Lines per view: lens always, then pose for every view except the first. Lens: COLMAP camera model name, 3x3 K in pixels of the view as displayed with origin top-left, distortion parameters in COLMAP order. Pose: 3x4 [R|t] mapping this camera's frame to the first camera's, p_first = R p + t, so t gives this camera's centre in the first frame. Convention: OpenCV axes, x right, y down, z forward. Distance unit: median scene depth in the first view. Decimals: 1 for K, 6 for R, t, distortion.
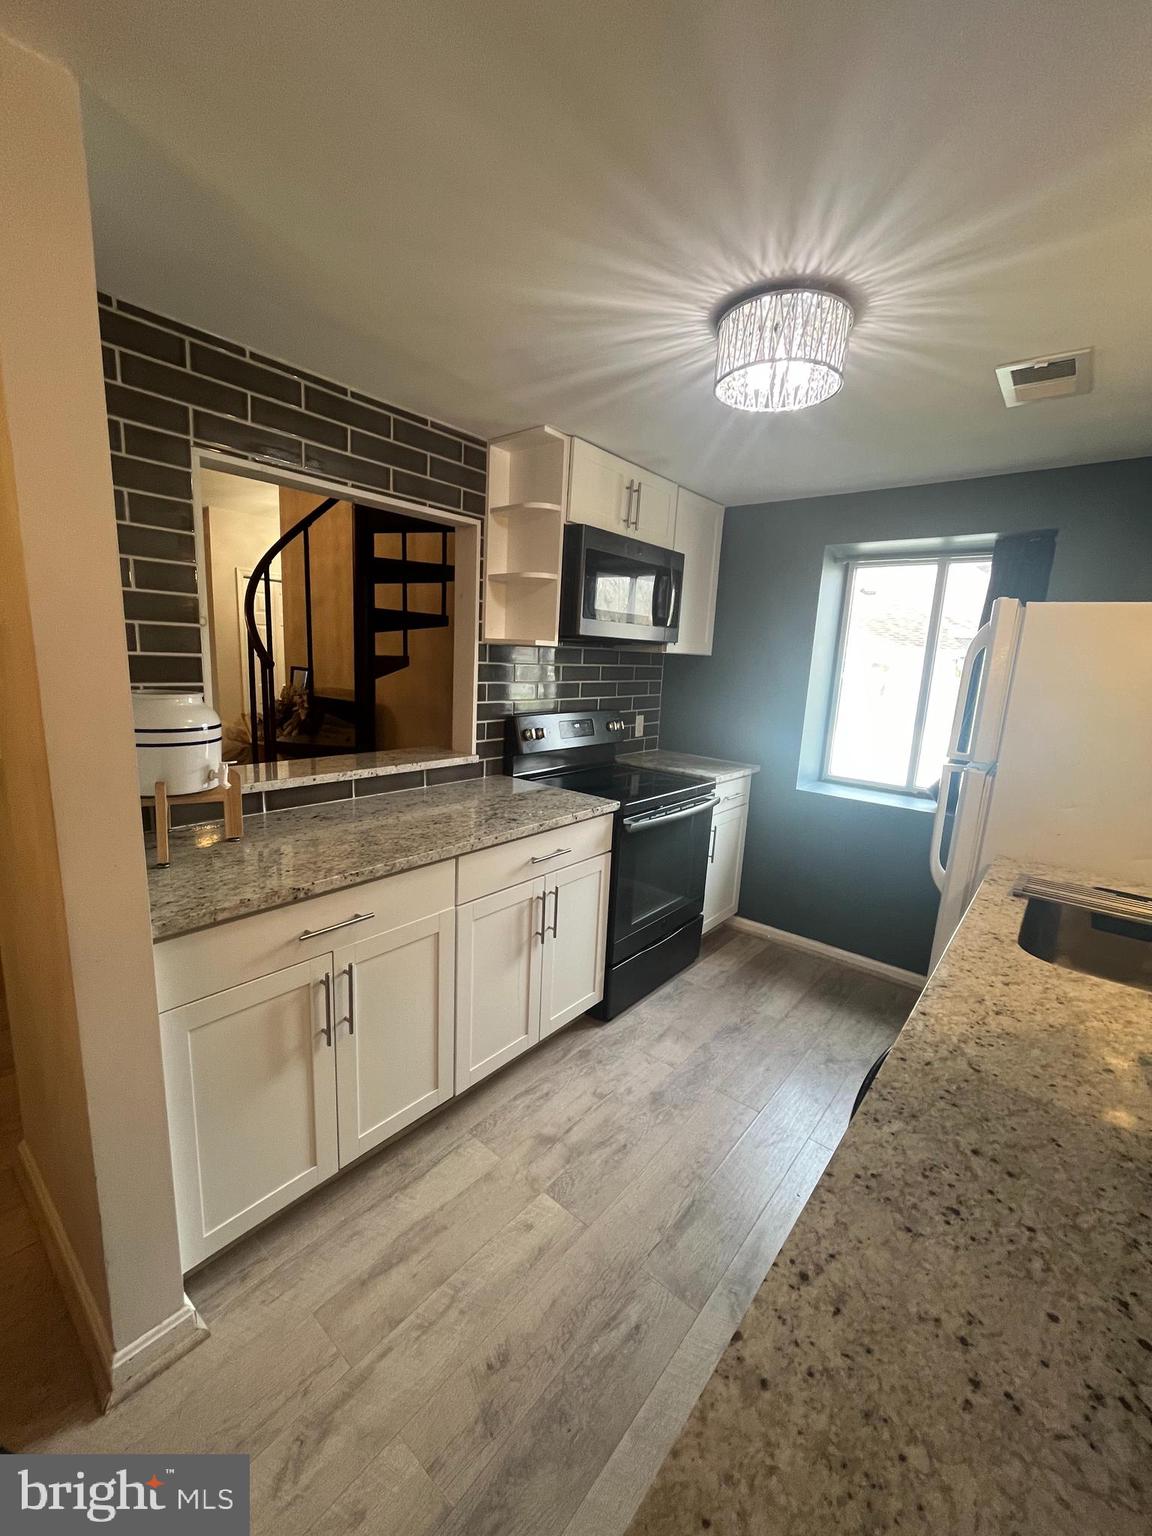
lens RADIAL K [[616.8, 0, 578.8], [0, 616.8, 764.0], [0, 0, 1]] dist [-0.005779, 0.000423]
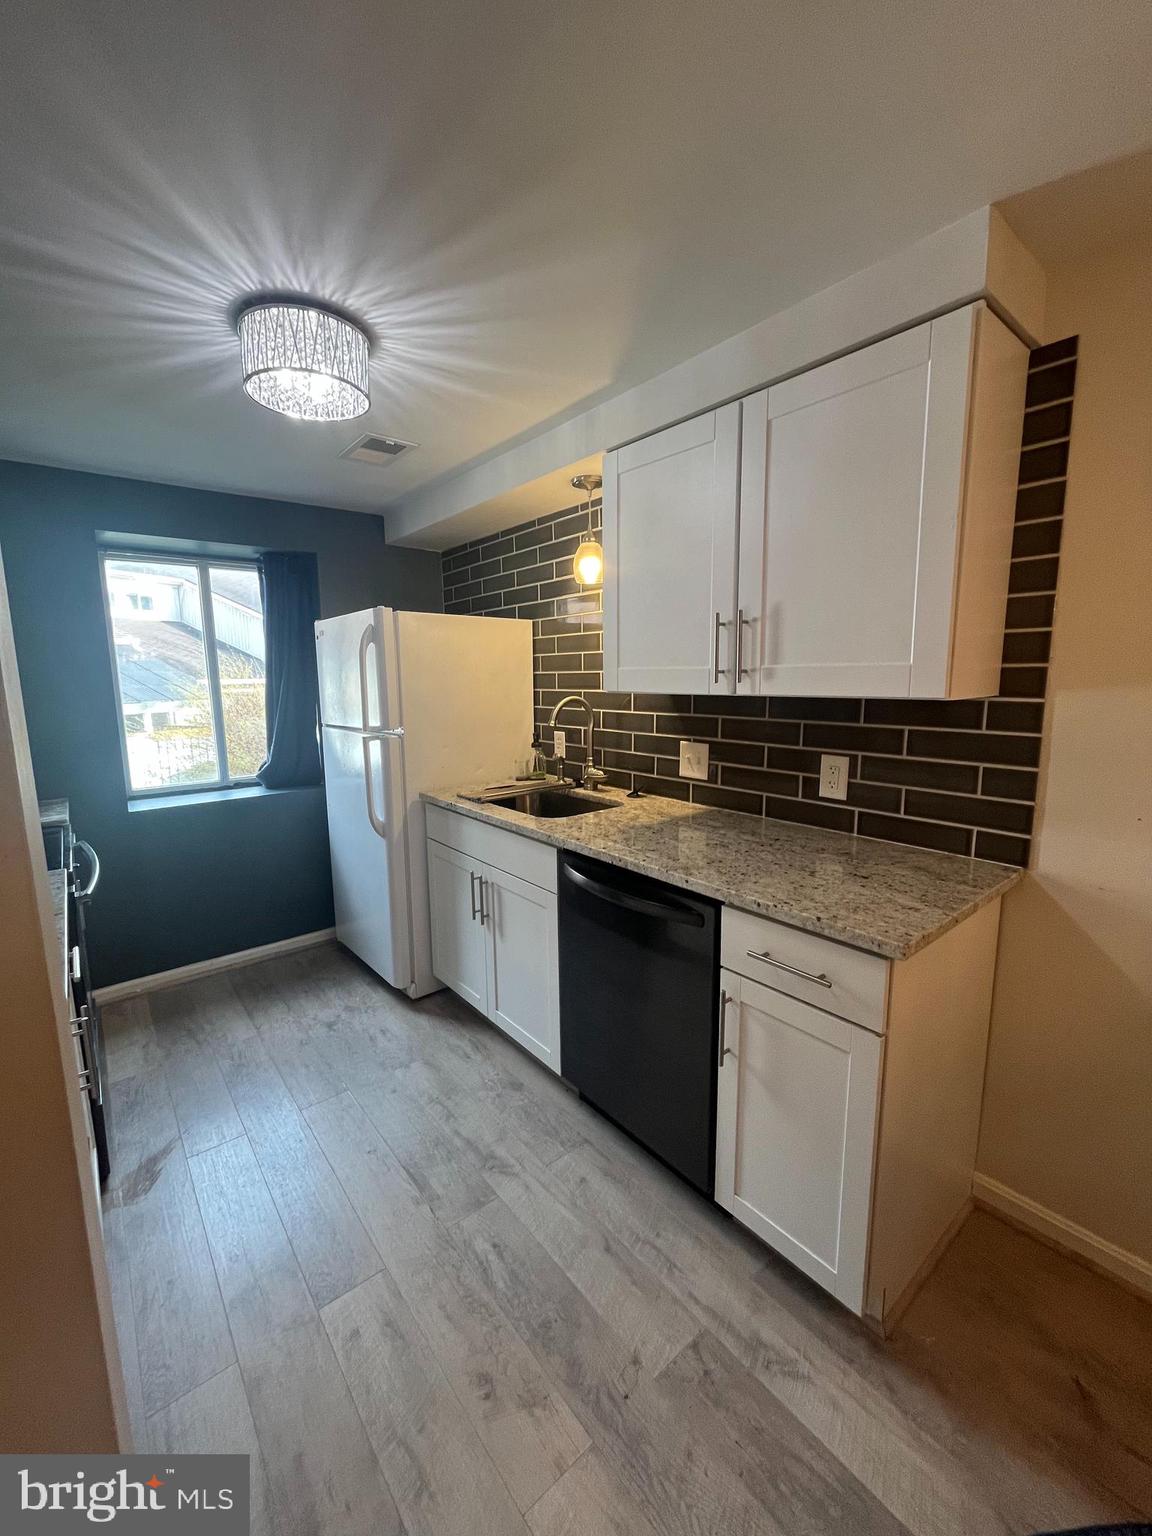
lens RADIAL K [[616.8, 0, 566.8], [0, 616.8, 764.1], [0, 0, 1]] dist [-0.005779, 0.000423]
pose [[0.195661, -0.191581, 0.961776, -0.775443], [0.195631, 0.968645, 0.153151, -0.082470], [-0.960961, 0.158187, 0.227005, 0.466359]]
